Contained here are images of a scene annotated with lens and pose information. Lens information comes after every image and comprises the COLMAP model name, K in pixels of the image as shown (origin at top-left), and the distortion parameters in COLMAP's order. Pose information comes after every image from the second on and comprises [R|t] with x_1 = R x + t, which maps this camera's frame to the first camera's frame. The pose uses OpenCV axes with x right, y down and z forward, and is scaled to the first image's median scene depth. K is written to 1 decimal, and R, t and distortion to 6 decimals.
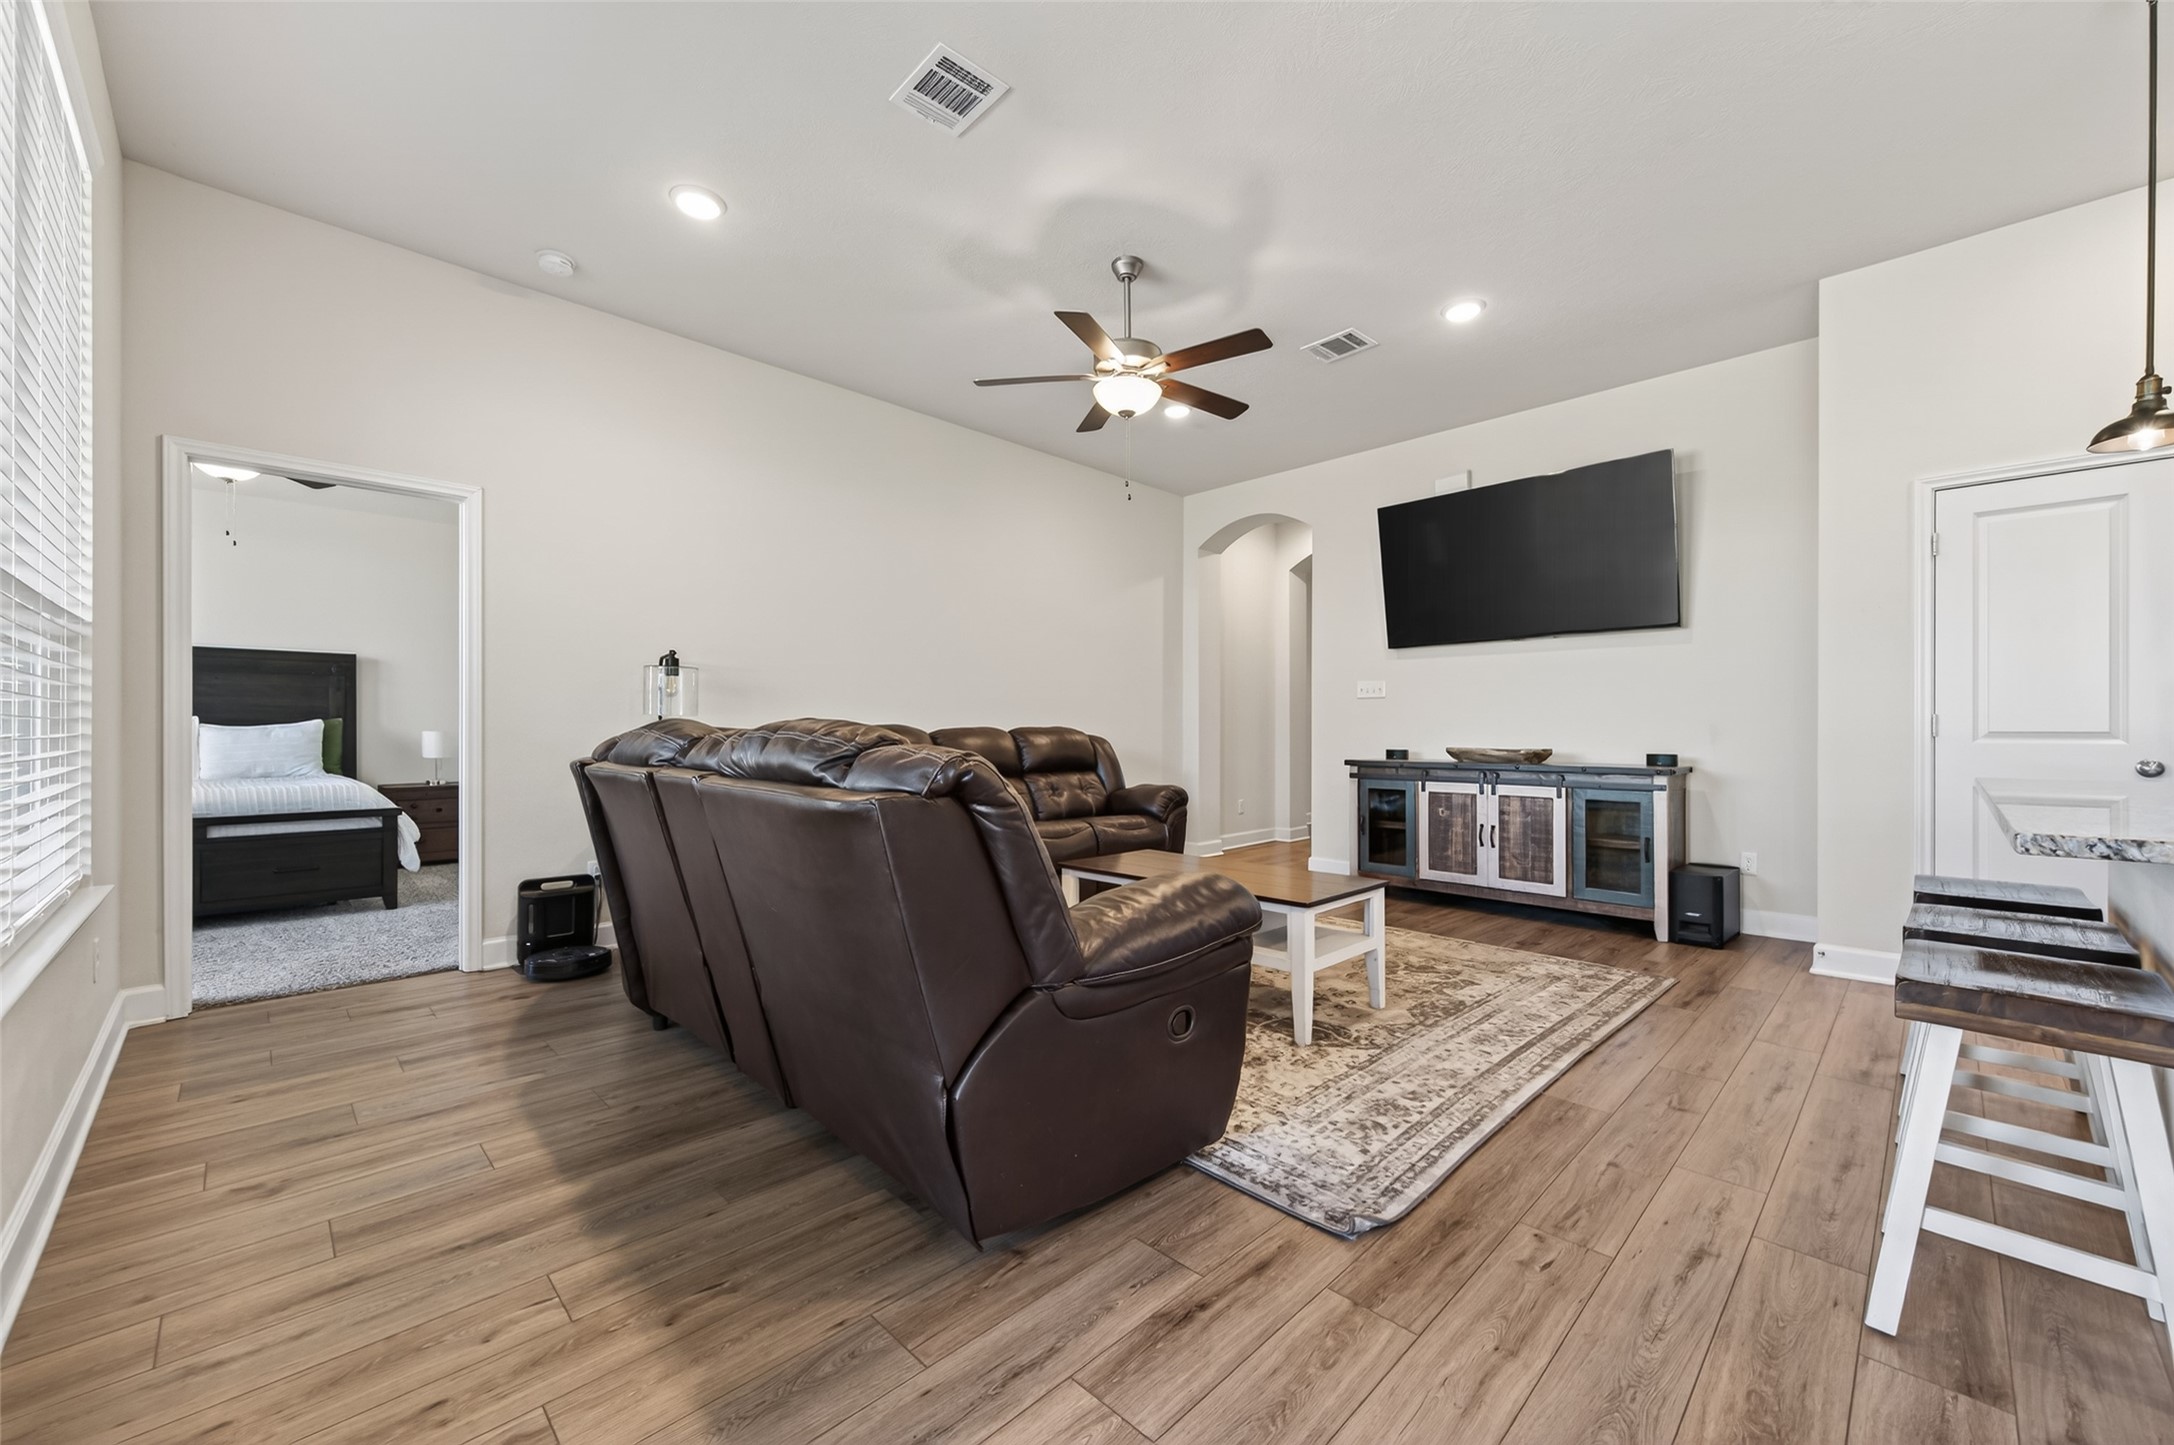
lens RADIAL K [[845.7, 0, 1085.1], [0, 845.7, 730.0], [0, 0, 1]] dist [0.006537, -0.001377]
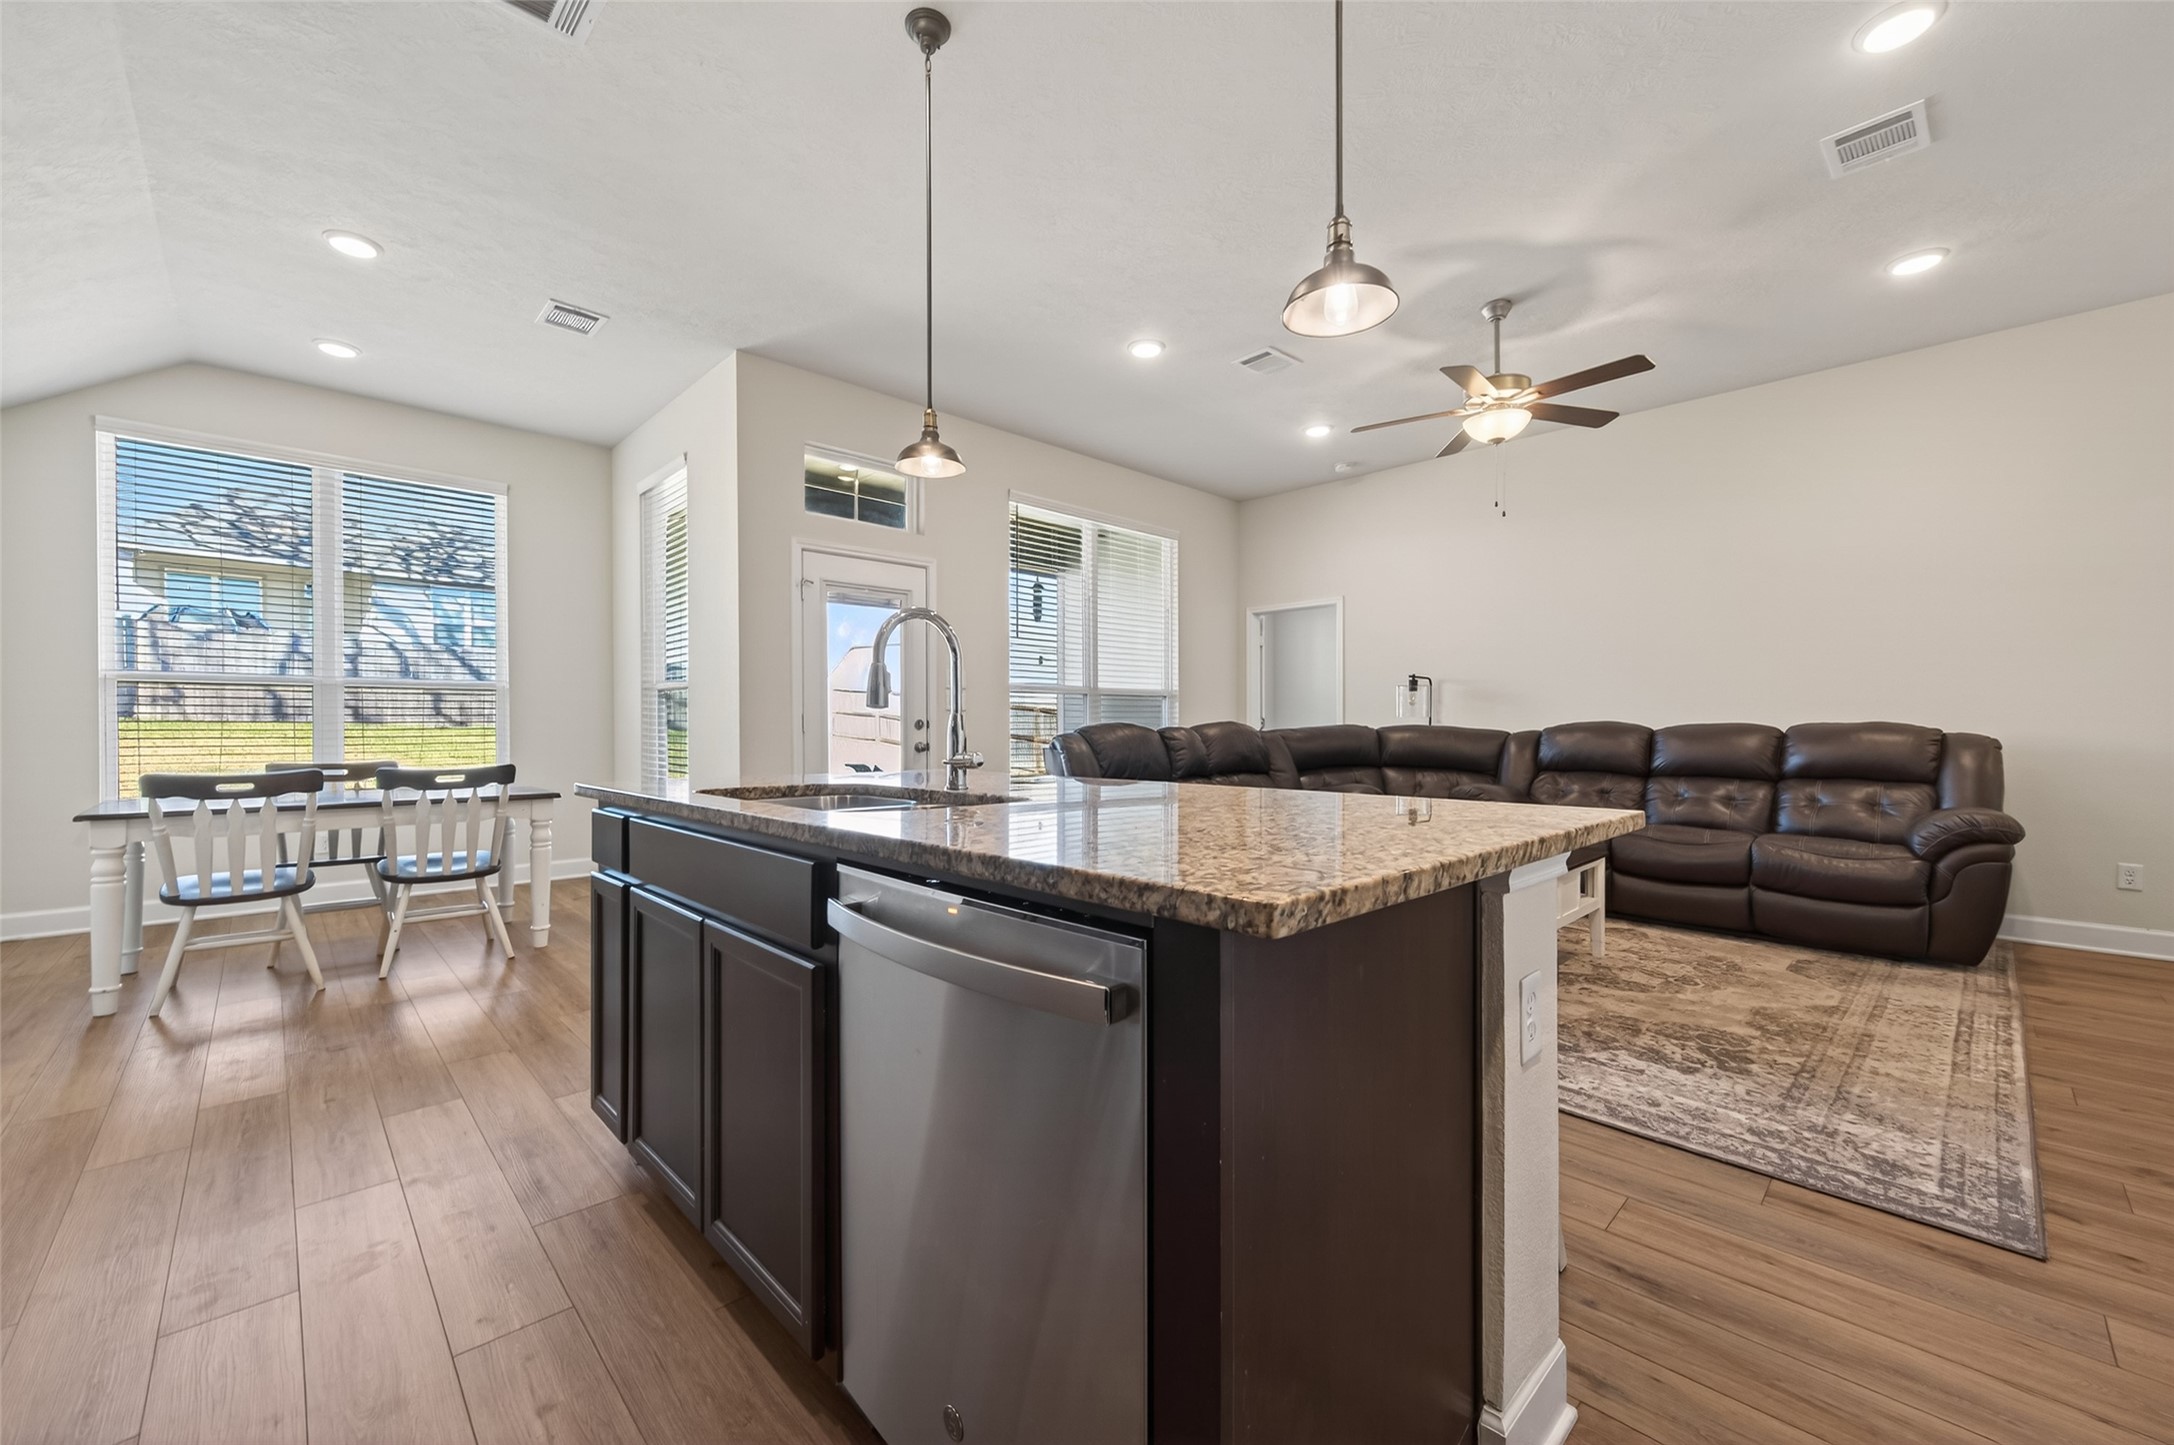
lens RADIAL K [[845.7, 0, 1085.7], [0, 845.7, 730.3], [0, 0, 1]] dist [0.006537, -0.001377]
pose [[-0.006829, 0.004304, -0.999967, 0.985478], [-0.001525, 0.999990, 0.004315, 0.000792], [0.999976, 0.001555, -0.006823, 0.398201]]
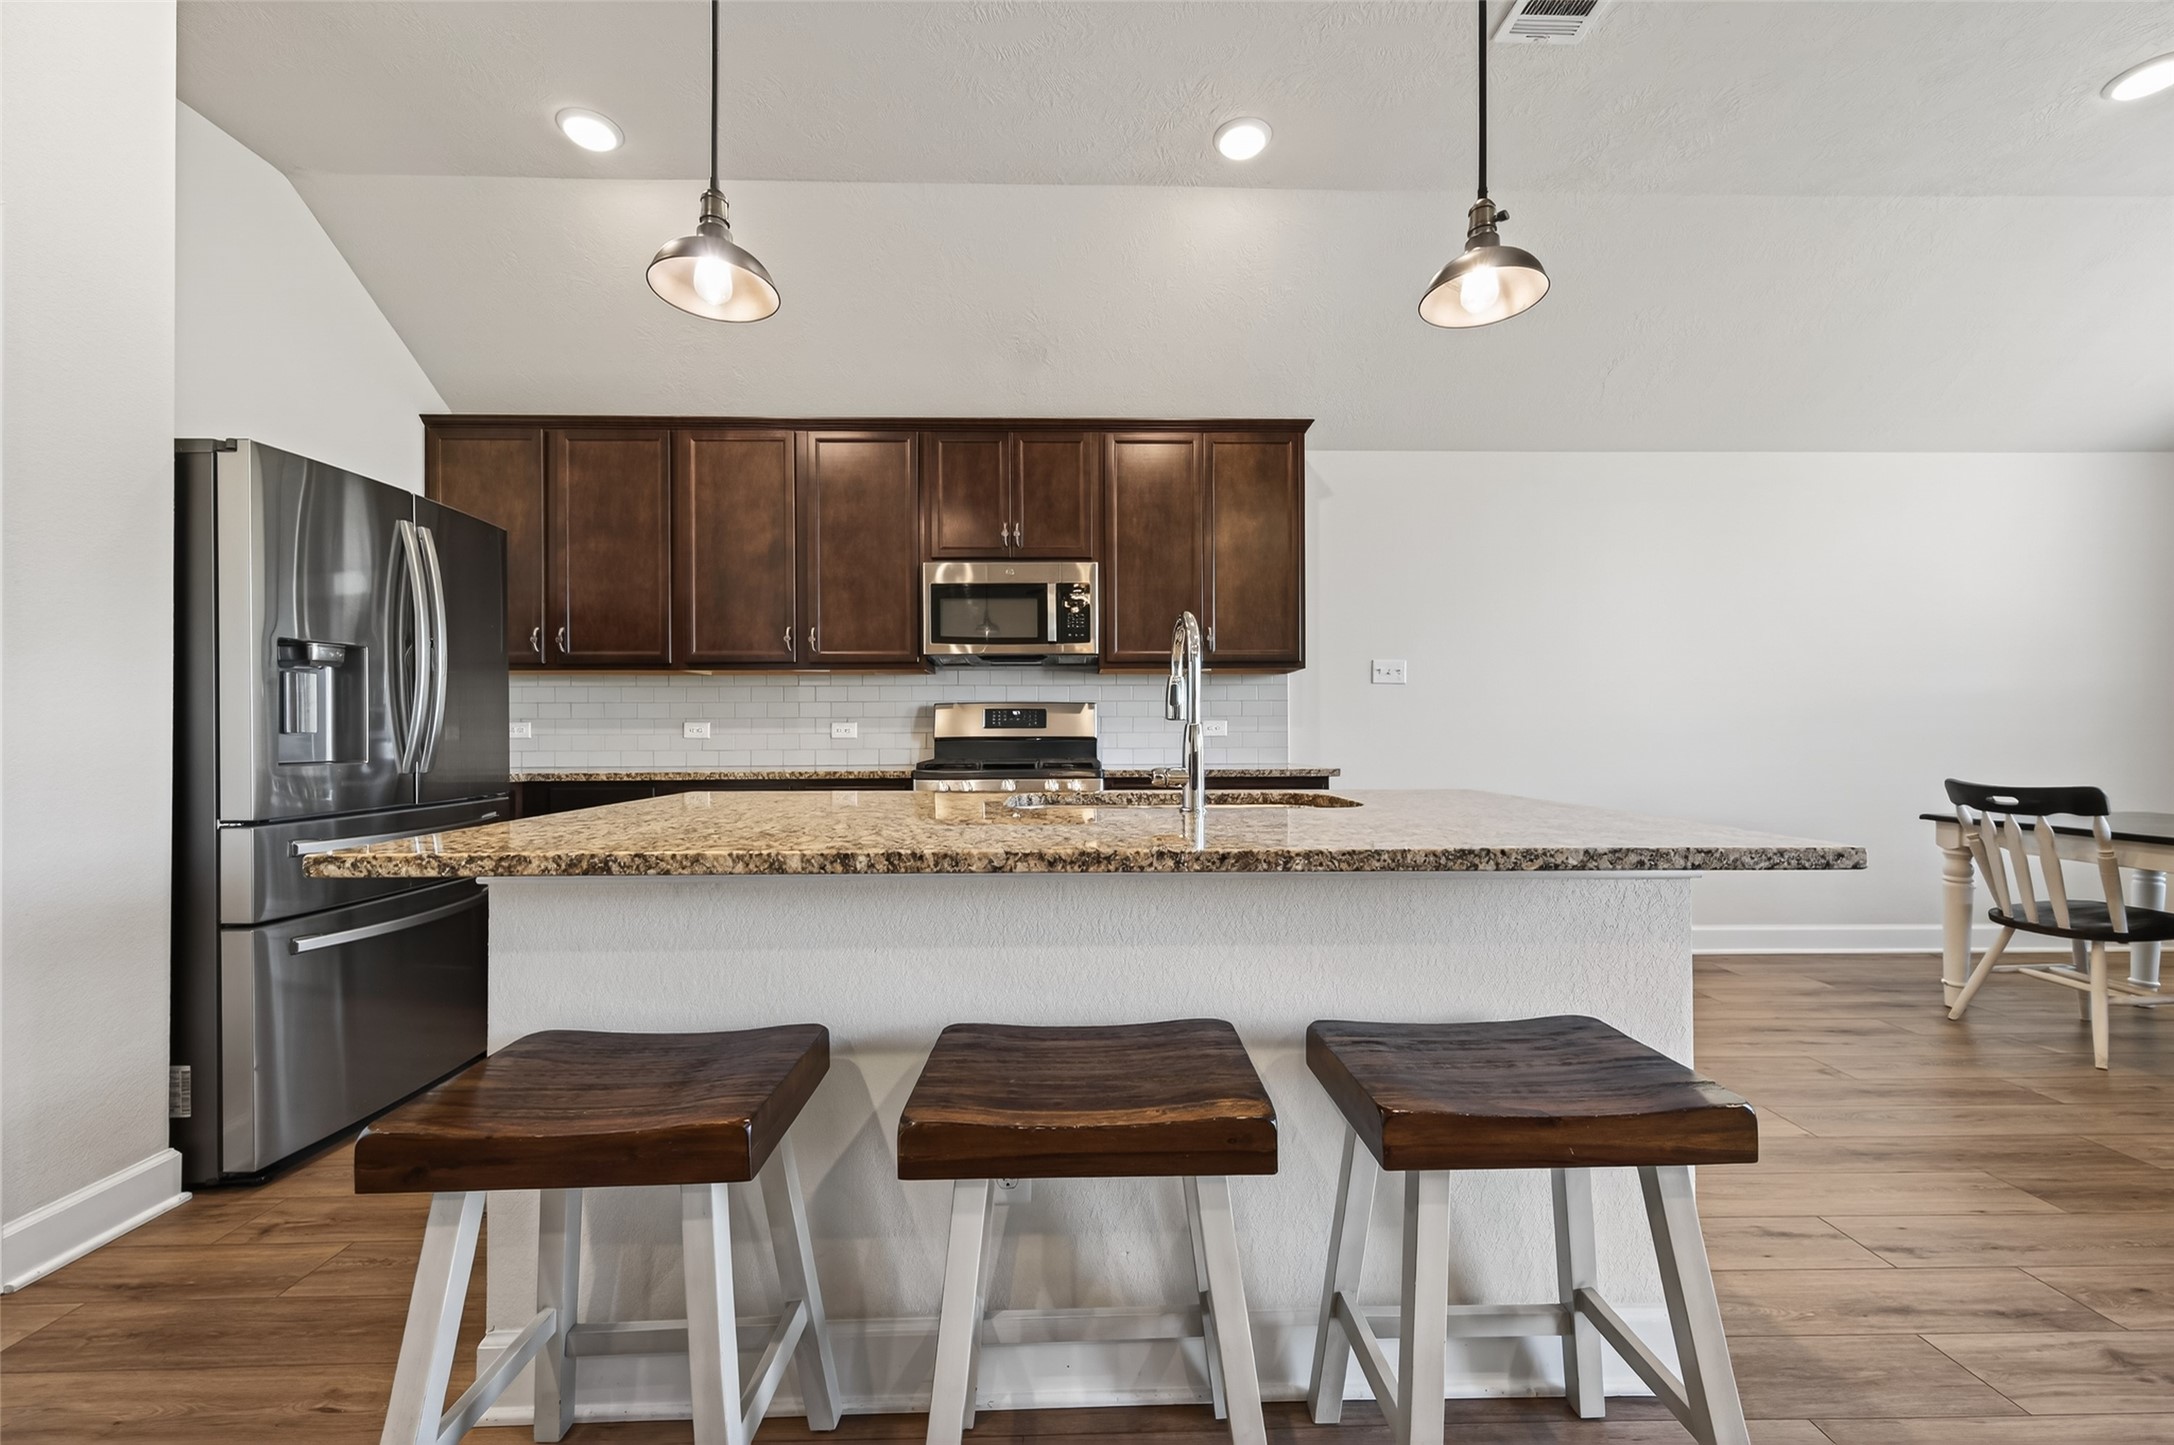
lens RADIAL K [[845.7, 0, 1087.6], [0, 845.7, 731.8], [0, 0, 1]] dist [0.006537, -0.001377]
pose [[-0.727632, 0.003251, 0.685960, 0.303387], [0.003480, 0.999993, -0.001047, -0.000577], [-0.685958, 0.001625, -0.727639, 0.641930]]
